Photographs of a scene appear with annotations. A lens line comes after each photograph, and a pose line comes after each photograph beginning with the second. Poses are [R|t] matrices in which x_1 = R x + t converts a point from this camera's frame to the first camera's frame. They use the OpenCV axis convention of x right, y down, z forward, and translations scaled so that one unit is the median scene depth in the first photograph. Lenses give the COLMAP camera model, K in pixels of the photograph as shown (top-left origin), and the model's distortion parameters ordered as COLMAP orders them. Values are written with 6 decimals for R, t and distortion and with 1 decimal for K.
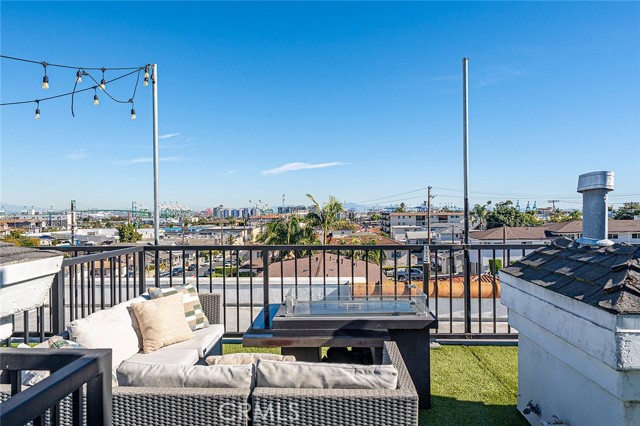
lens RADIAL K [[420.9, 0, 313.7], [0, 420.9, 210.7], [0, 0, 1]] dist [0.001201, 0.000555]
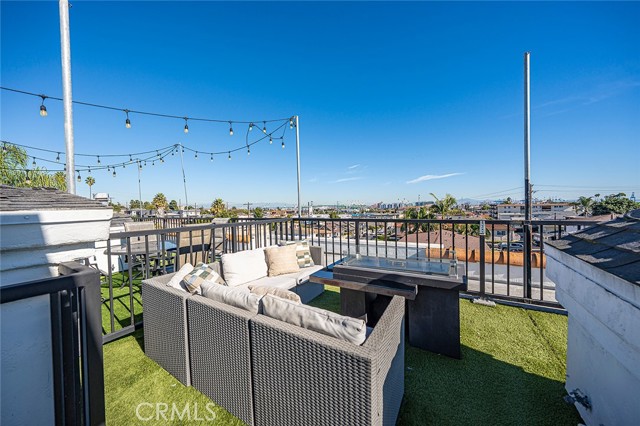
lens RADIAL K [[225.9, 0, 317.1], [0, 225.9, 211.6], [0, 0, 1]] dist [0.000089, -0.000042]
pose [[0.878380, -0.000470, -0.477963, 0.122495], [0.014153, 0.999587, 0.025026, 0.025871], [0.477754, -0.028747, 0.878023, 0.153952]]
